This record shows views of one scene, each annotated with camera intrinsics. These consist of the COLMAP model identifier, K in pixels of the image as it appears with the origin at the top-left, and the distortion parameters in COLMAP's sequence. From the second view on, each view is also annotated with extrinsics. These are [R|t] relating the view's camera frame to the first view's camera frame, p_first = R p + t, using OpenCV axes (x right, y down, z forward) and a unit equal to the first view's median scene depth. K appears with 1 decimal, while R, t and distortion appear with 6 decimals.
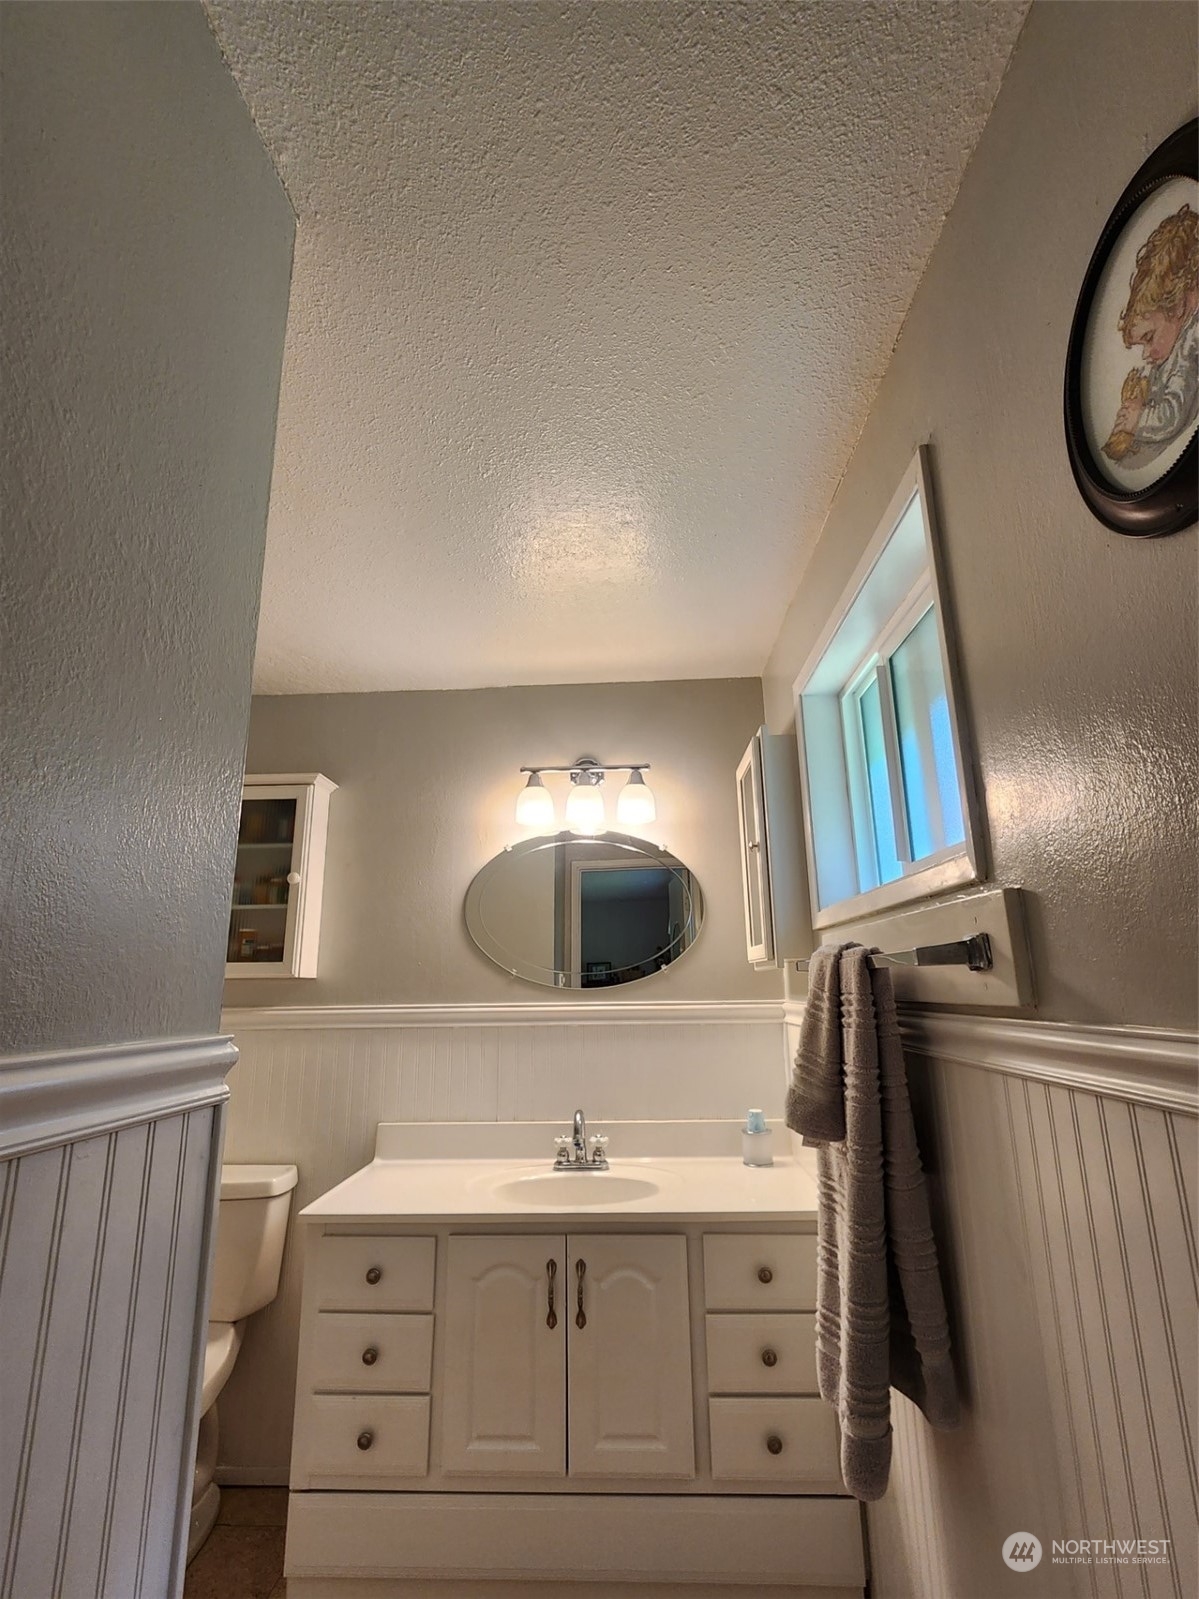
lens RADIAL K [[768.5, 0, 599.2], [0, 768.5, 799.8], [0, 0, 1]] dist [-0.004995, -0.000191]
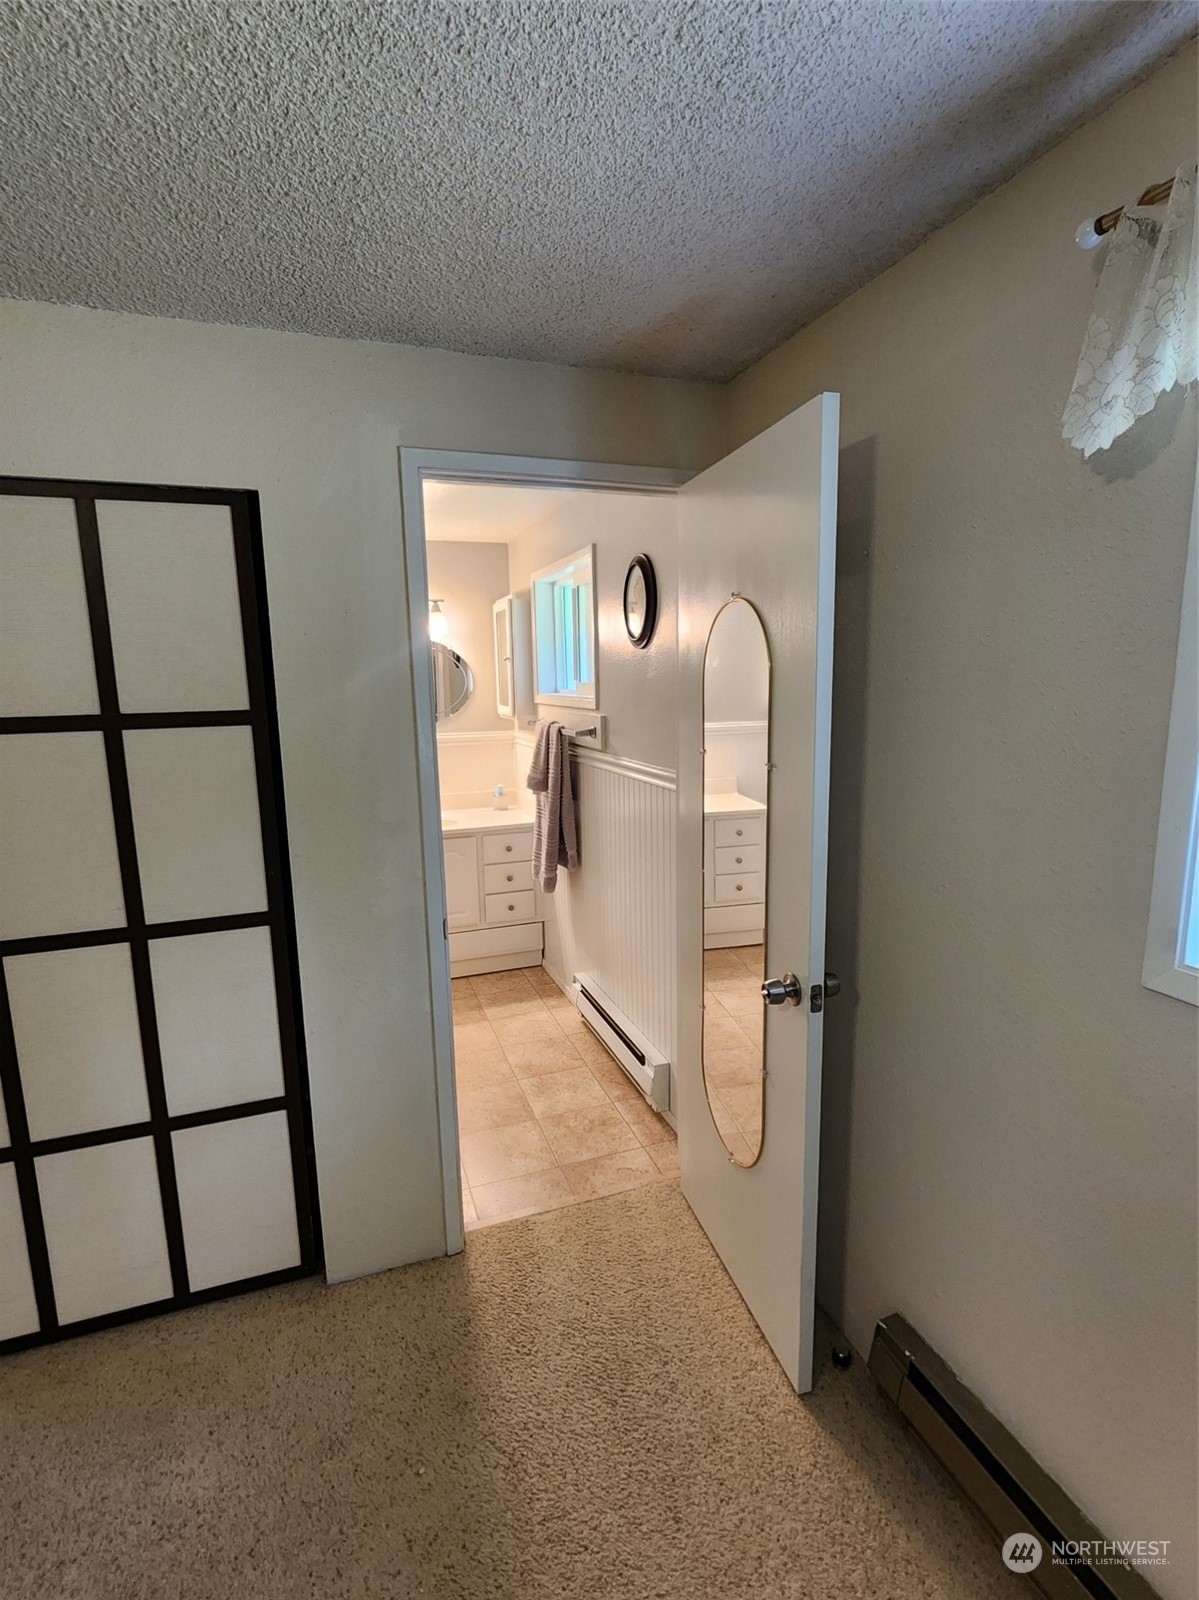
lens RADIAL K [[769.0, 0, 600.3], [0, 769.0, 807.3], [0, 0, 1]] dist [-0.004995, -0.000191]
pose [[0.924351, -0.065713, 0.375842, -0.527933], [-0.086831, 0.922979, 0.374928, -0.537382], [-0.371531, -0.379199, 0.847451, -1.385011]]
